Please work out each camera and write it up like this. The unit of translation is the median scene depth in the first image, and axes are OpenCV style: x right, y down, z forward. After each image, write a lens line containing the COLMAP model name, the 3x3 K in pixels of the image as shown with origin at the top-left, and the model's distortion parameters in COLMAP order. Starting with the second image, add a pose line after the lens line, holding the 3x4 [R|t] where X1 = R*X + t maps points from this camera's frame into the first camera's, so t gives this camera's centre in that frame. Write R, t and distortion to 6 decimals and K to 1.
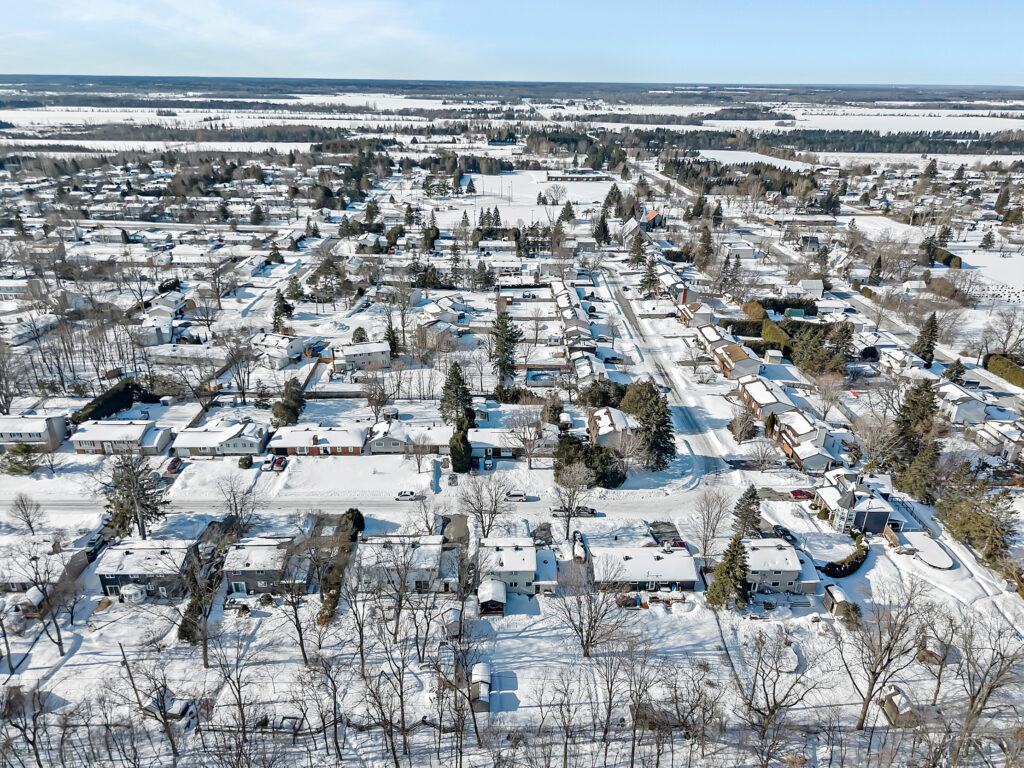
lens RADIAL K [[680.7, 0, 512.0], [0, 680.7, 384.0], [0, 0, 1]] dist [0.043186, -0.042360]
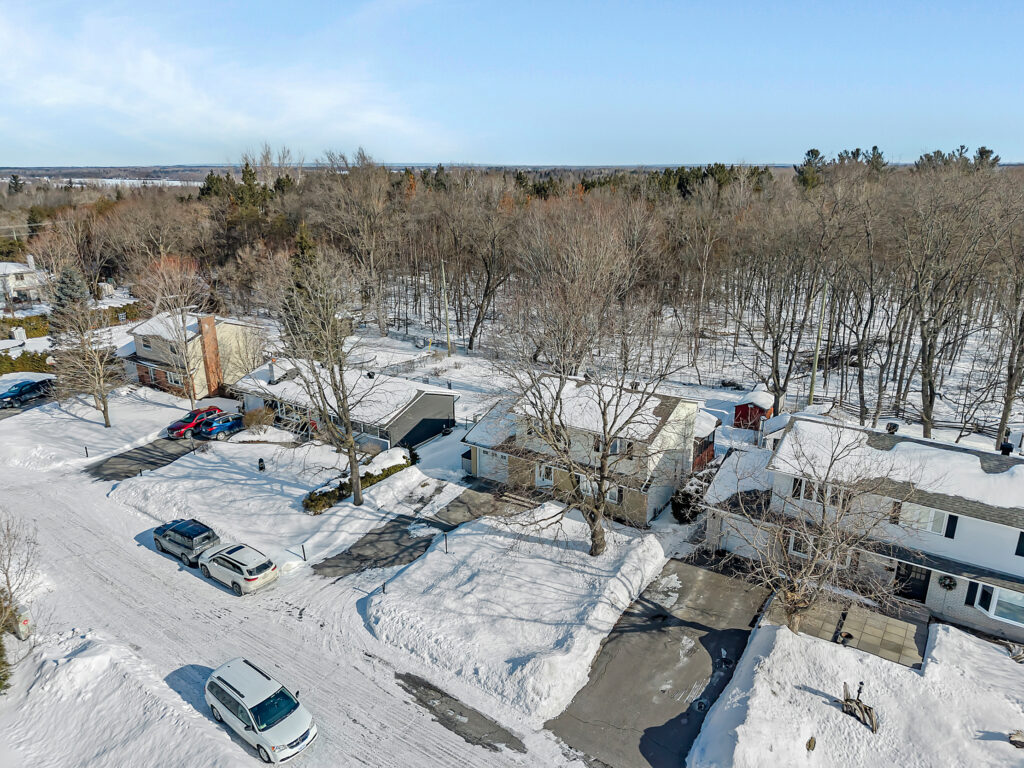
lens RADIAL K [[680.7, 0, 512.0], [0, 680.7, 384.0], [0, 0, 1]] dist [0.043186, -0.042360]
pose [[-0.812385, -0.184367, 0.553209, -0.135148], [0.234324, 0.765519, 0.599227, 0.002026], [-0.533970, 0.616433, -0.578694, 0.979622]]
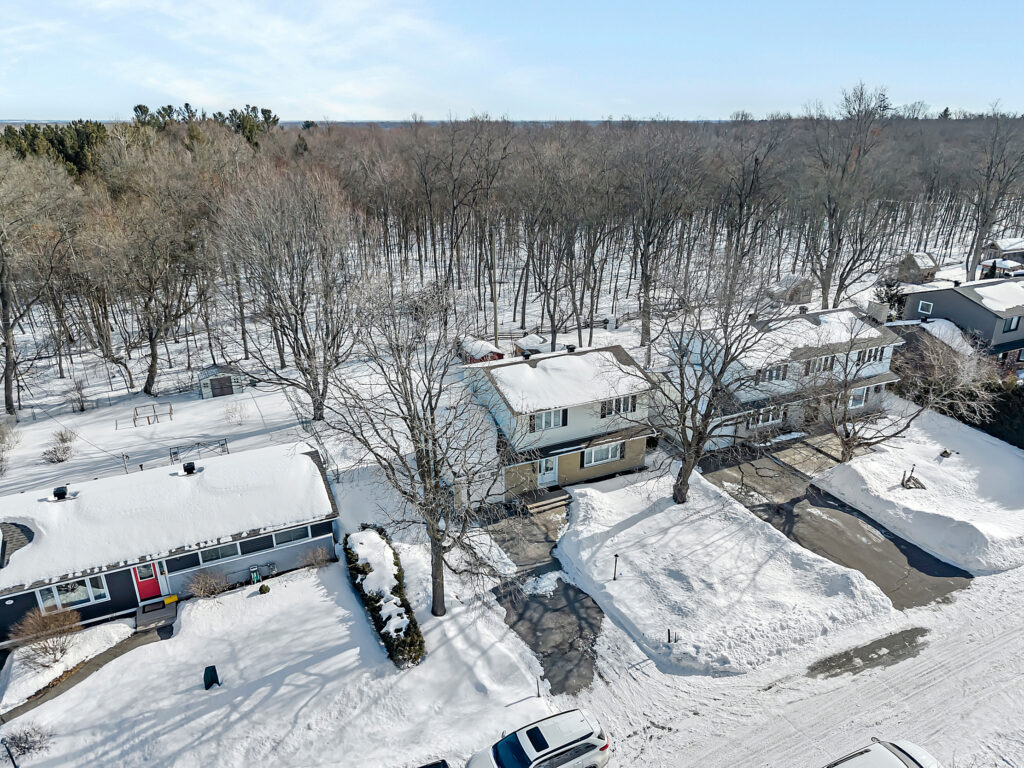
lens RADIAL K [[684.3, 0, 512.0], [0, 684.3, 384.0], [0, 0, 1]] dist [0.009850, -0.000127]
pose [[-0.912702, 0.135660, -0.385450, 0.121266], [-0.176743, 0.719422, 0.671709, 0.009054], [0.368425, 0.681196, -0.632641, 0.968911]]
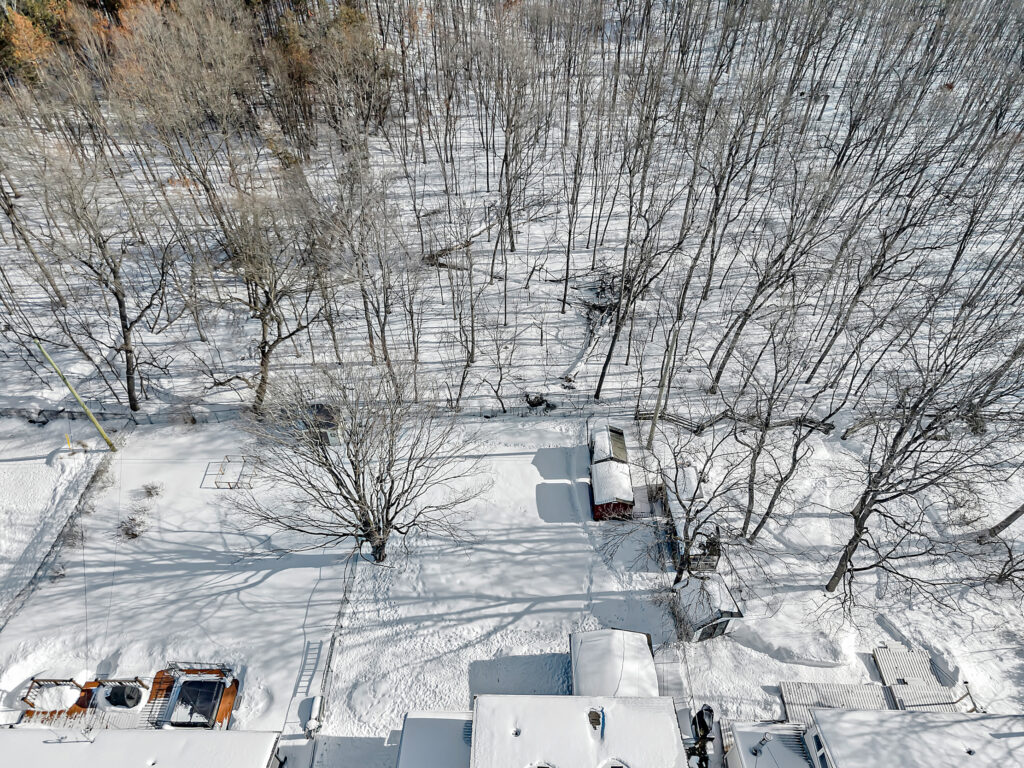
lens RADIAL K [[680.7, 0, 512.0], [0, 680.7, 384.0], [0, 0, 1]] dist [0.043186, -0.042360]
pose [[-0.999100, -0.042174, 0.004622, 0.018479], [-0.010225, 0.345097, 0.938511, -0.040558], [-0.041176, 0.937619, -0.345218, 0.746294]]
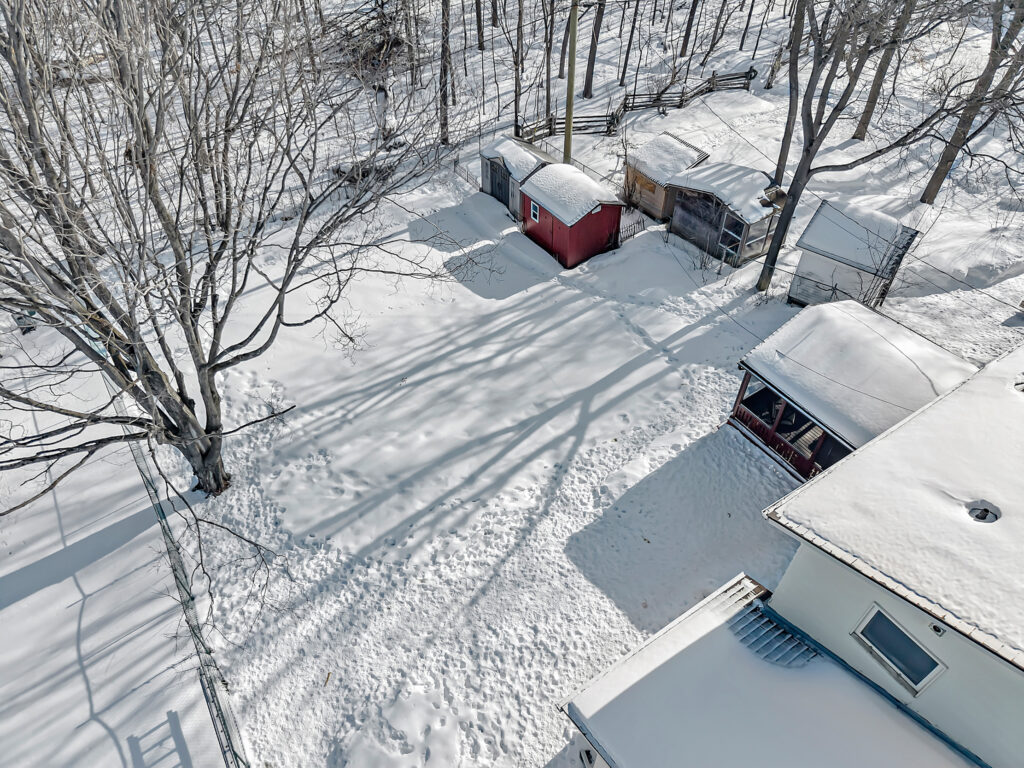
lens RADIAL K [[680.7, 0, 512.0], [0, 680.7, 384.0], [0, 0, 1]] dist [0.043186, -0.042360]
pose [[-0.851954, 0.370979, -0.369524, 0.070265], [-0.211926, 0.401030, 0.891214, 0.144608], [0.478812, 0.837585, -0.263040, 0.759422]]
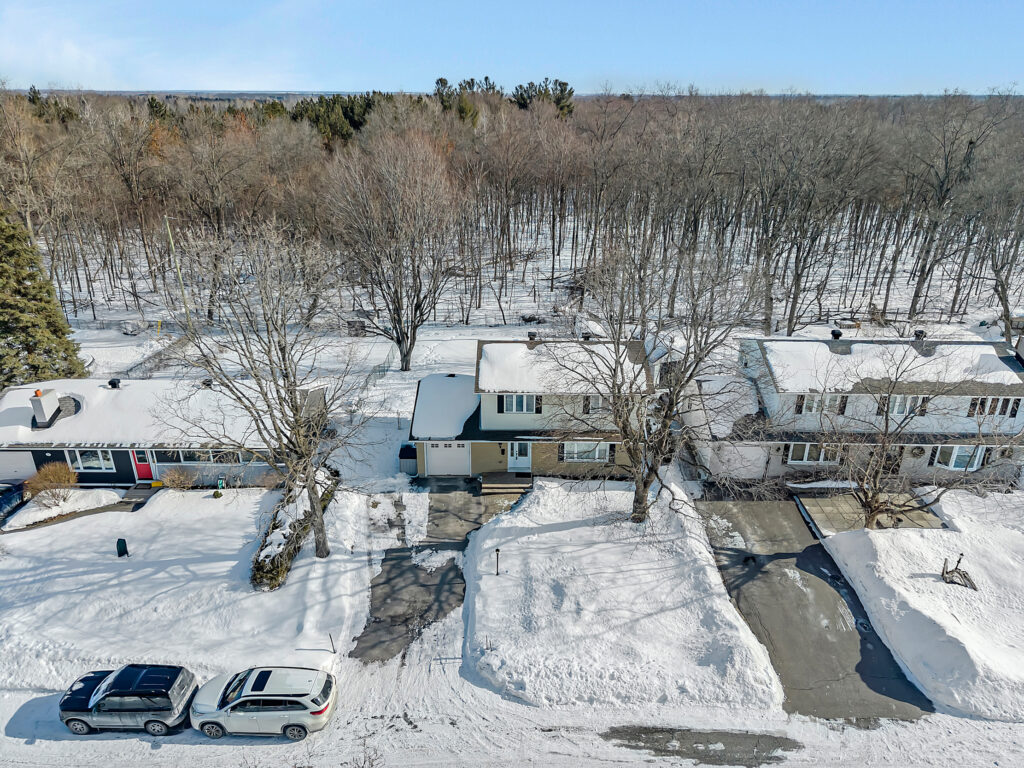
lens RADIAL K [[684.3, 0, 512.0], [0, 684.3, 384.0], [0, 0, 1]] dist [0.009850, -0.000127]
pose [[-0.999285, -0.029034, 0.024215, 0.006203], [-0.001994, 0.680087, 0.733129, 0.001787], [-0.037754, 0.732557, -0.679658, 0.984667]]
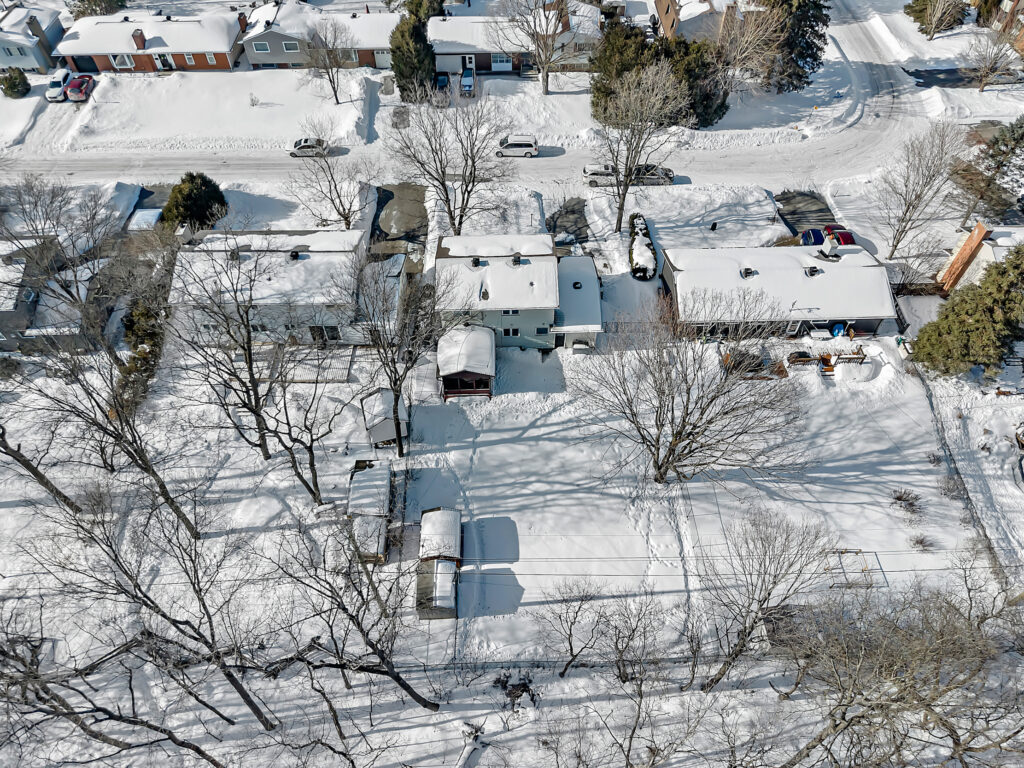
lens RADIAL K [[680.7, 0, 512.0], [0, 680.7, 384.0], [0, 0, 1]] dist [0.043186, -0.042360]
pose [[0.999755, -0.007207, -0.020908, 0.009809], [0.016143, 0.884028, 0.467156, 0.077172], [0.015116, -0.467379, 0.883928, 0.429261]]
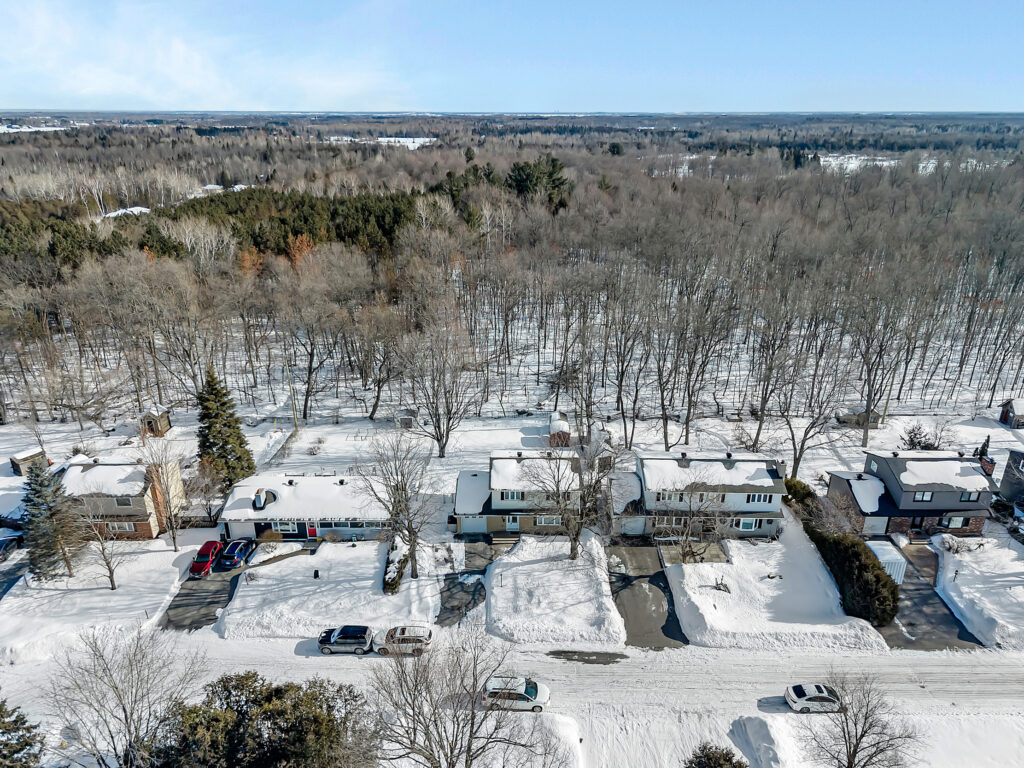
lens RADIAL K [[680.7, 0, 512.0], [0, 680.7, 384.0], [0, 0, 1]] dist [0.043186, -0.042360]
pose [[-0.999386, -0.024577, 0.024986, -0.000376], [0.000834, 0.696038, 0.718005, -0.205669], [-0.035037, 0.717585, -0.695590, 1.094338]]
